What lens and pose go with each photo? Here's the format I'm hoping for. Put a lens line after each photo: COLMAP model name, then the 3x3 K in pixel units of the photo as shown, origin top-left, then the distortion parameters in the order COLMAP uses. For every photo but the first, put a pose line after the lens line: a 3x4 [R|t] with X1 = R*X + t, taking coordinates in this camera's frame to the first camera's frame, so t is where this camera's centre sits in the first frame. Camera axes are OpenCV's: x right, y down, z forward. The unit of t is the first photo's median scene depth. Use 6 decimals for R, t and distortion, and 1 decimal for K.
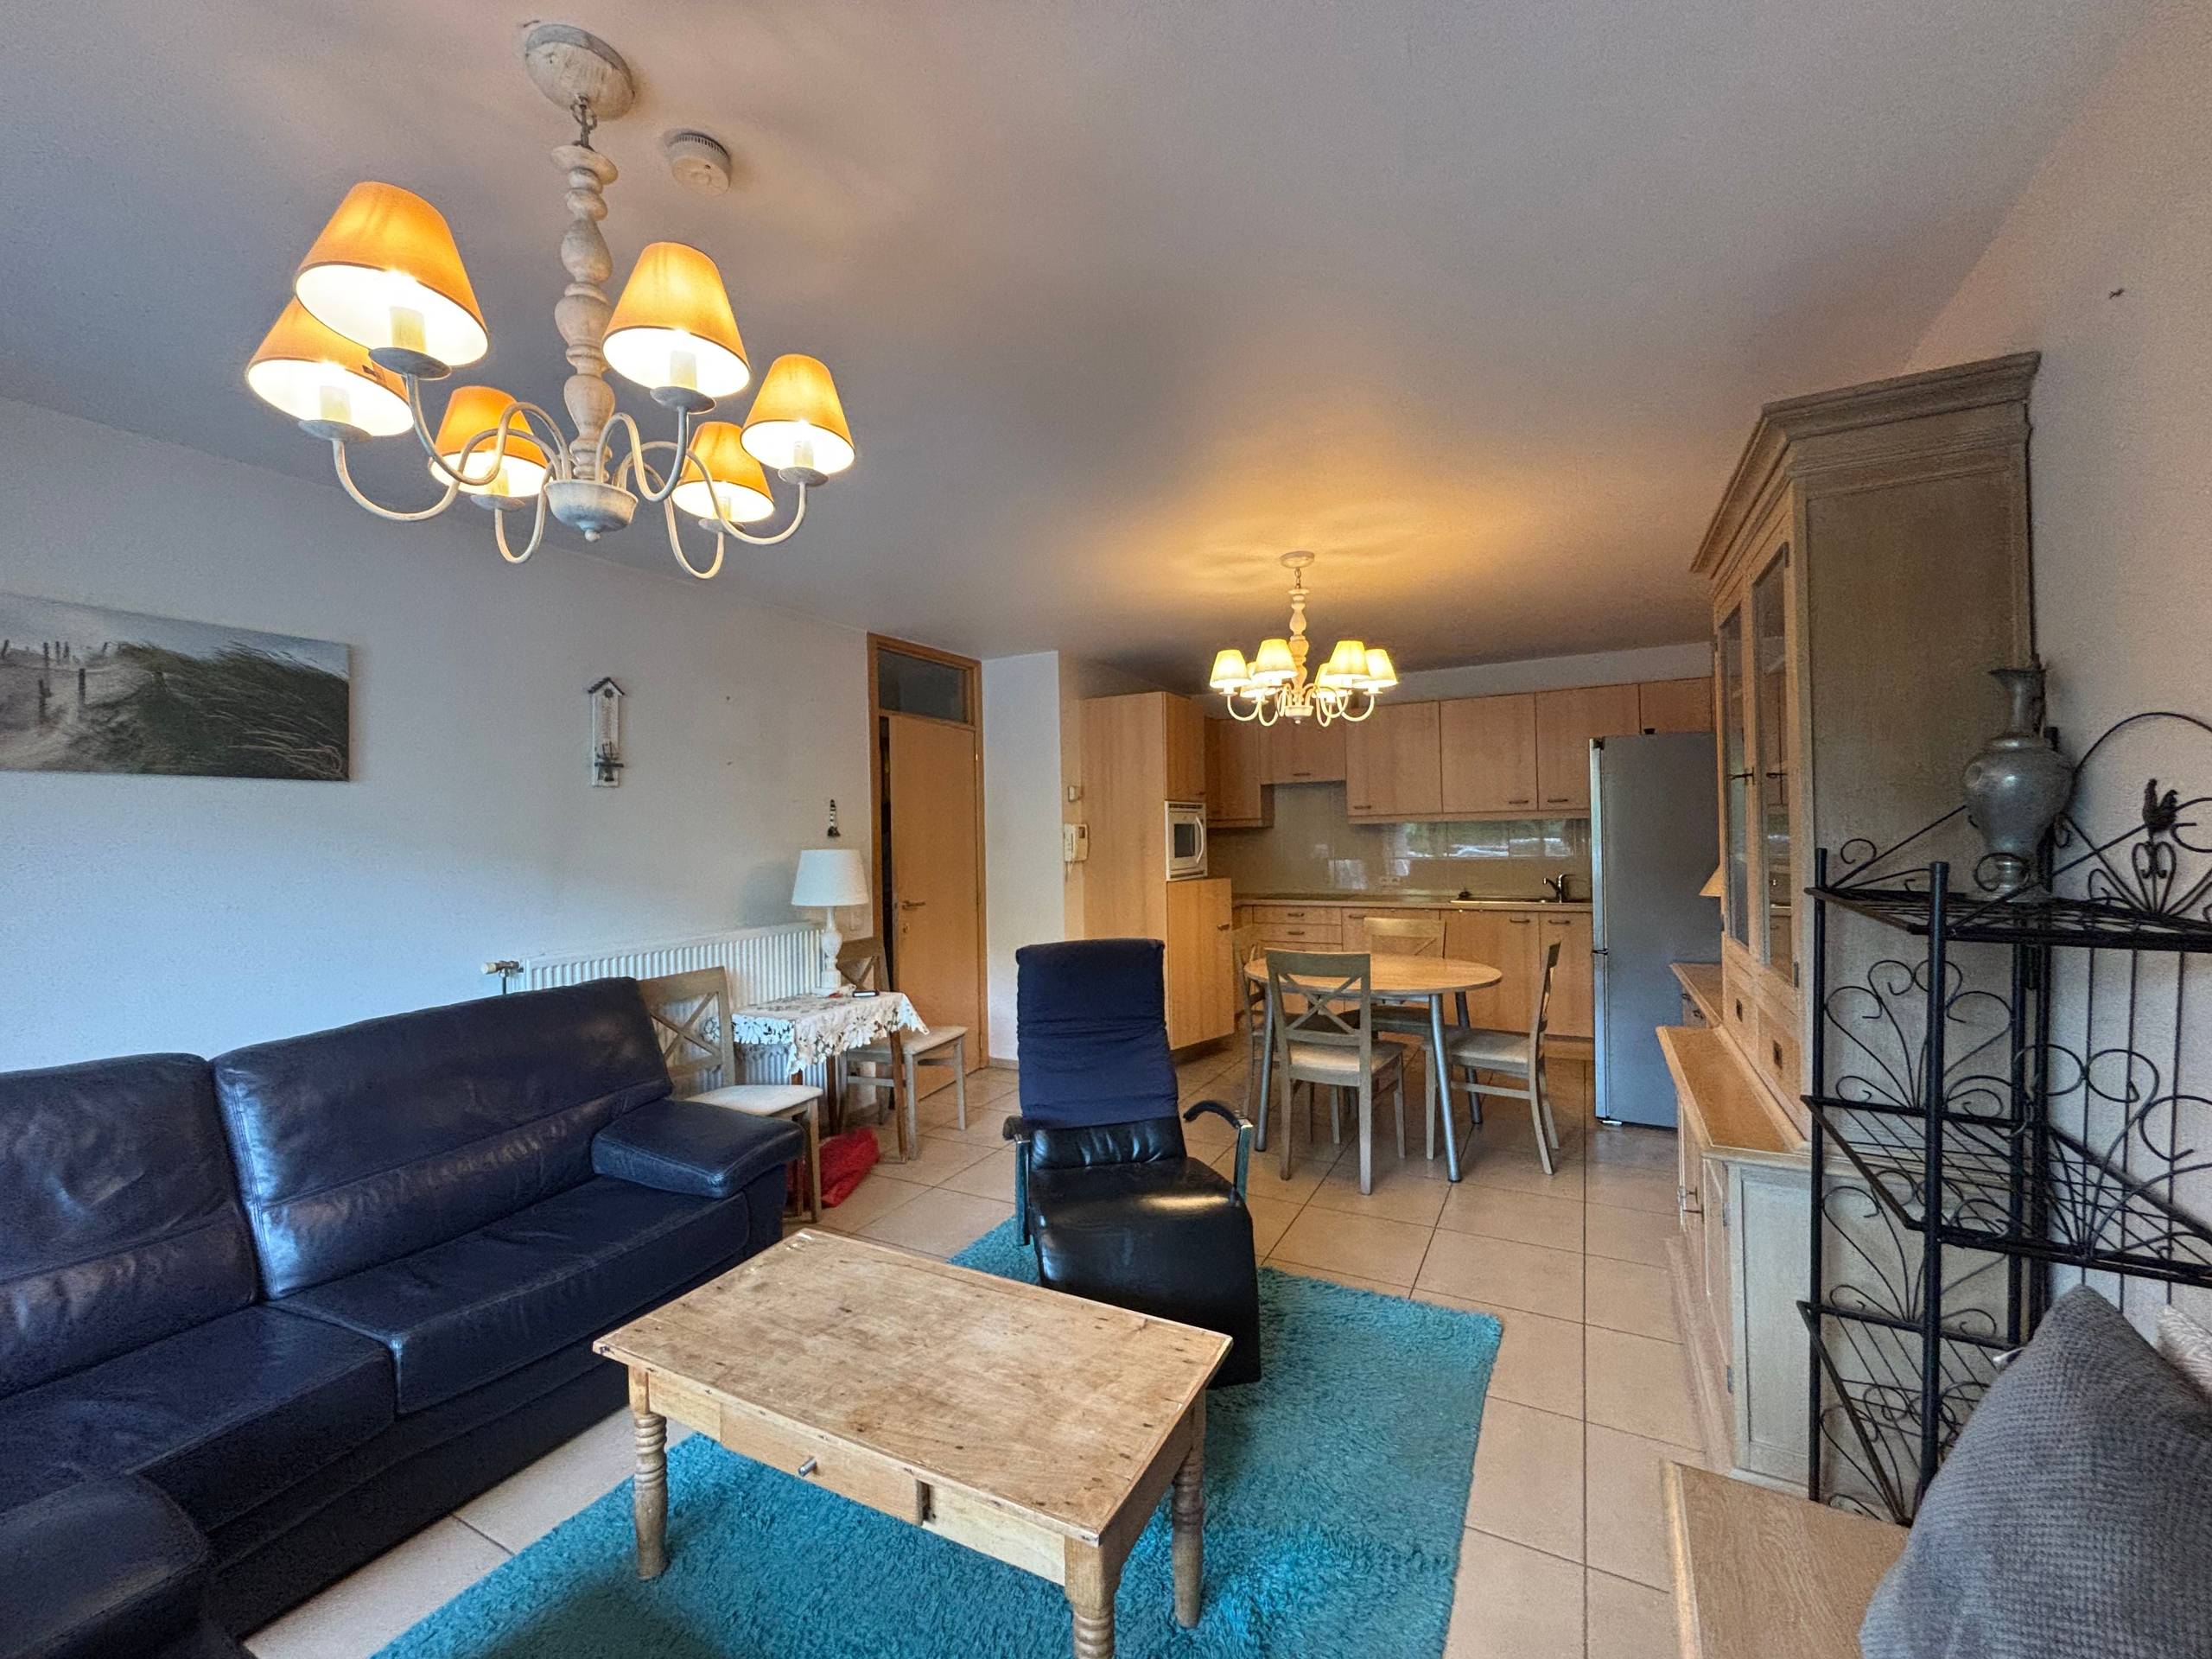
lens RADIAL K [[888.9, 0, 1108.8], [0, 888.9, 837.9], [0, 0, 1]] dist [0.000265, 0.000002]
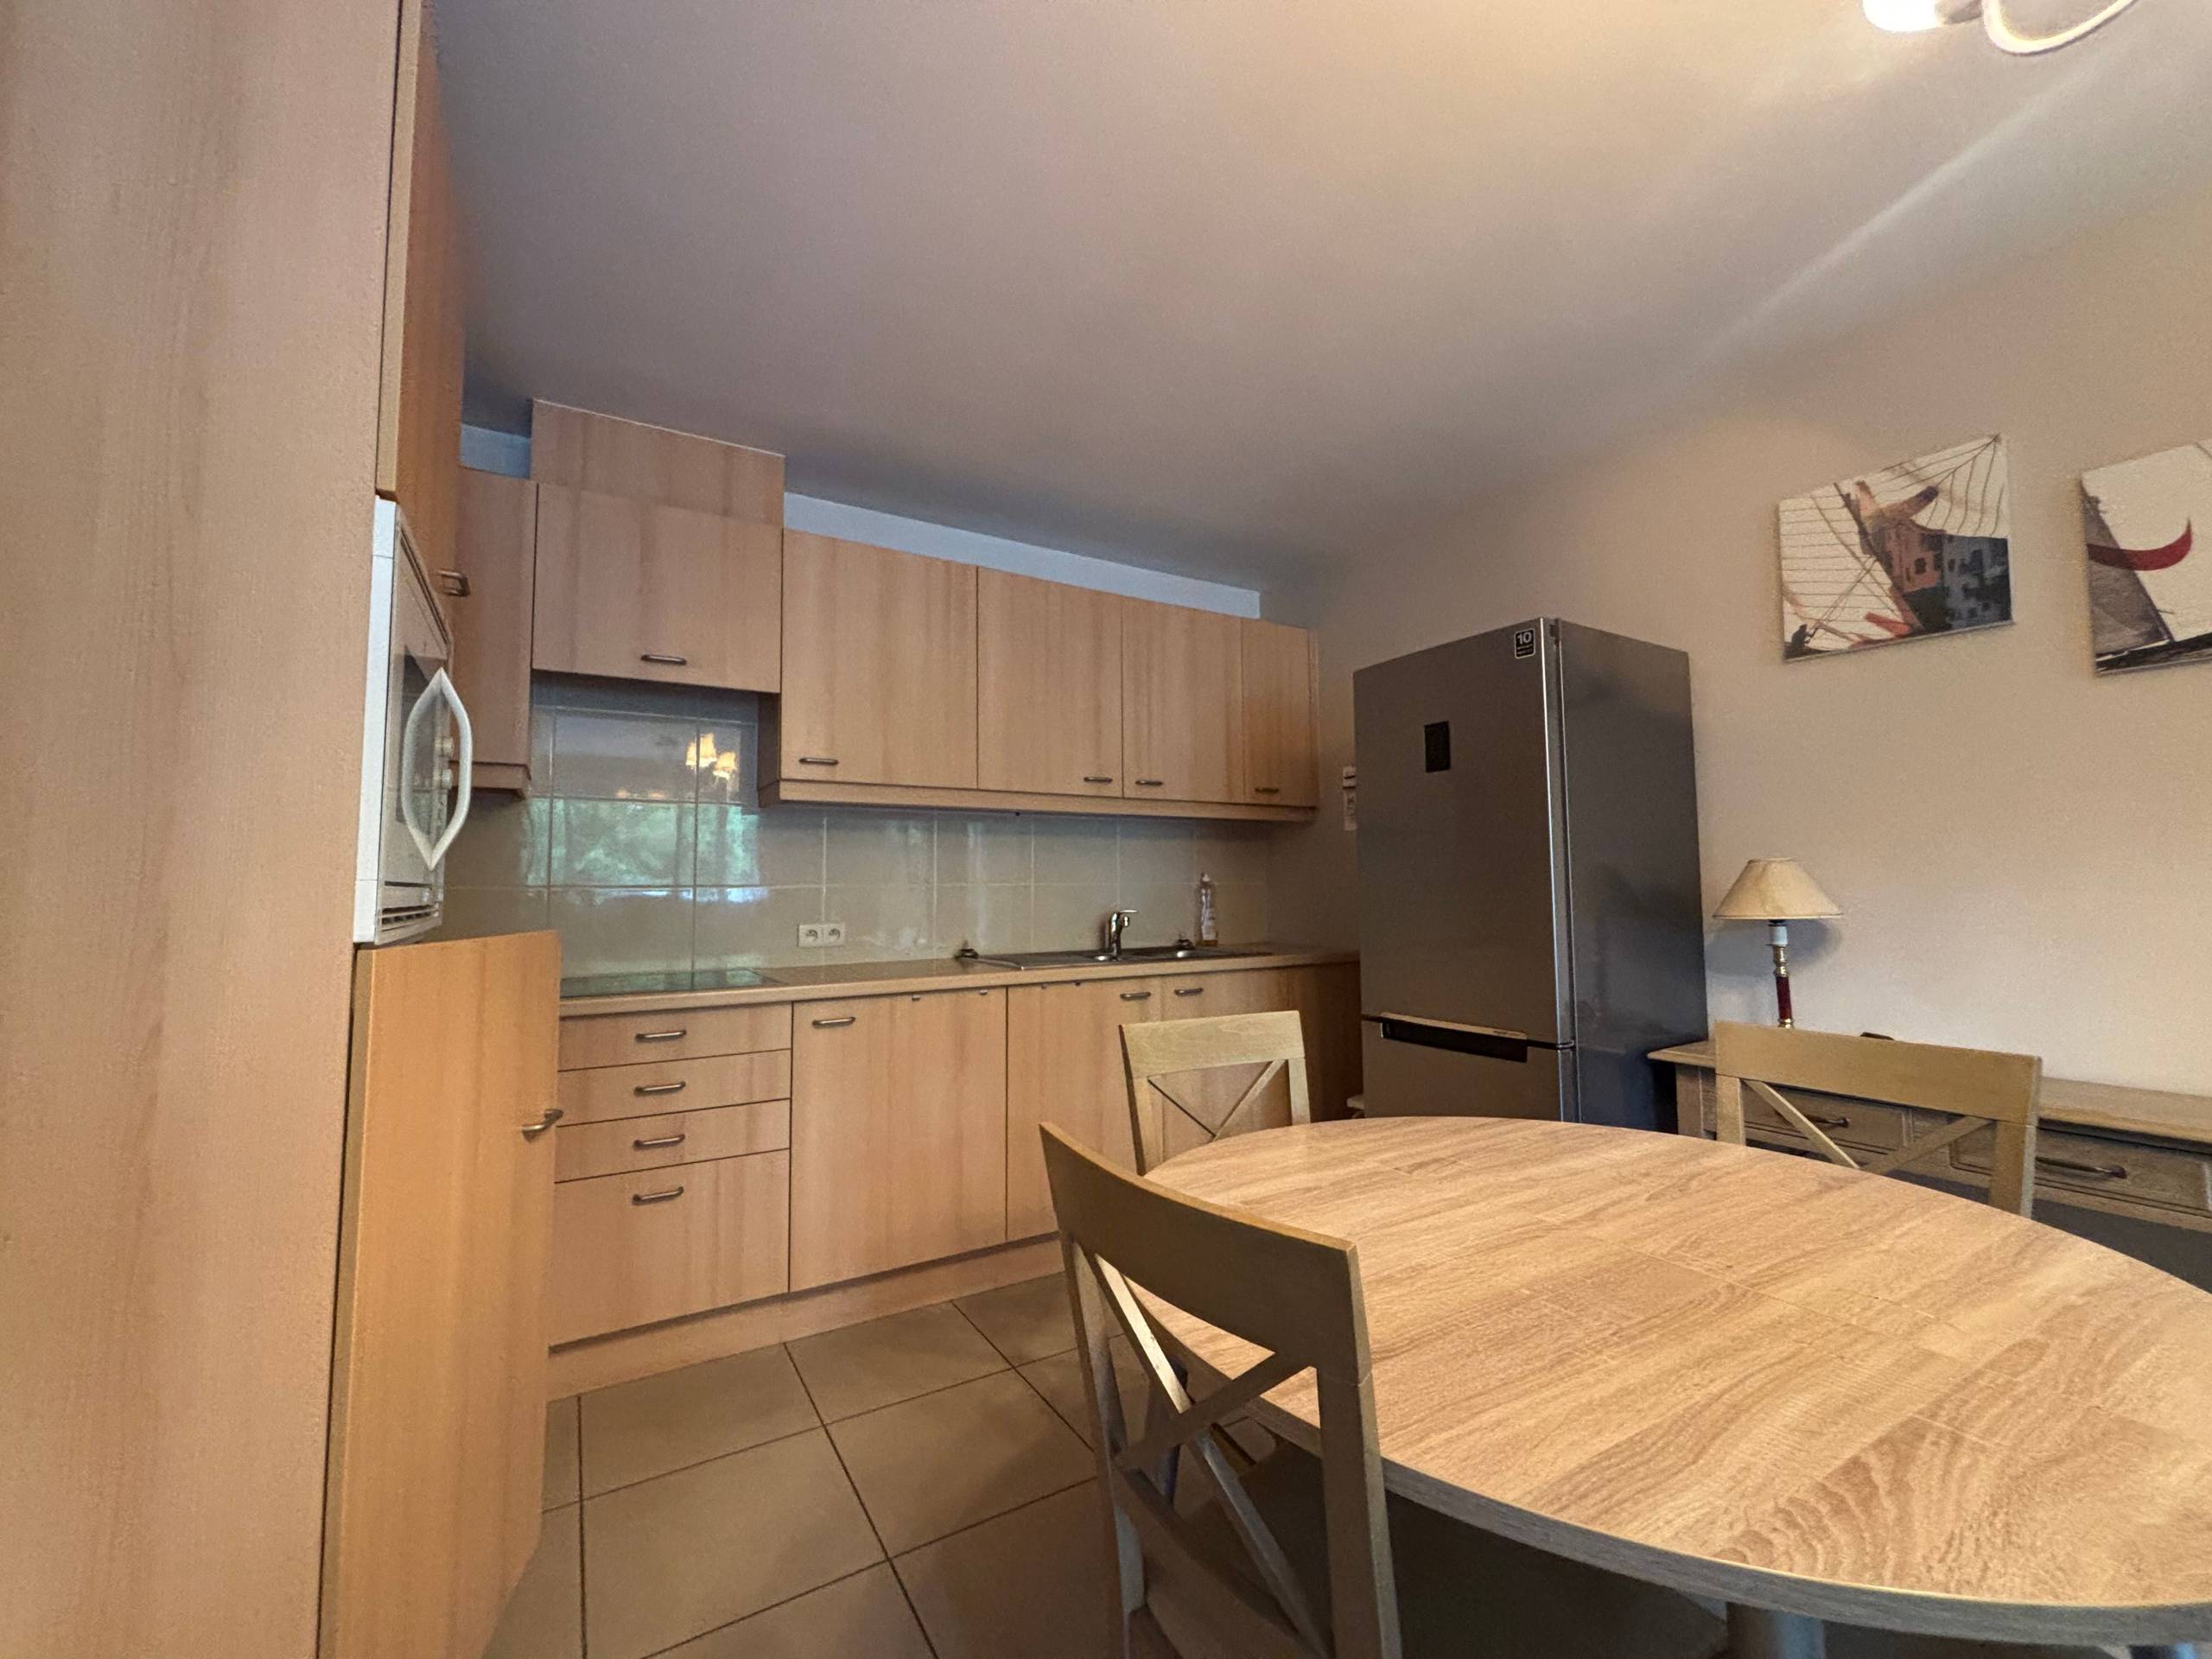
lens RADIAL K [[888.9, 0, 1107.6], [0, 888.9, 831.9], [0, 0, 1]] dist [0.000265, 0.000002]
pose [[0.512912, 0.075166, 0.855144, -0.007886], [0.012936, 0.995369, -0.095250, 0.042728], [-0.858344, 0.059917, 0.509564, 0.681003]]
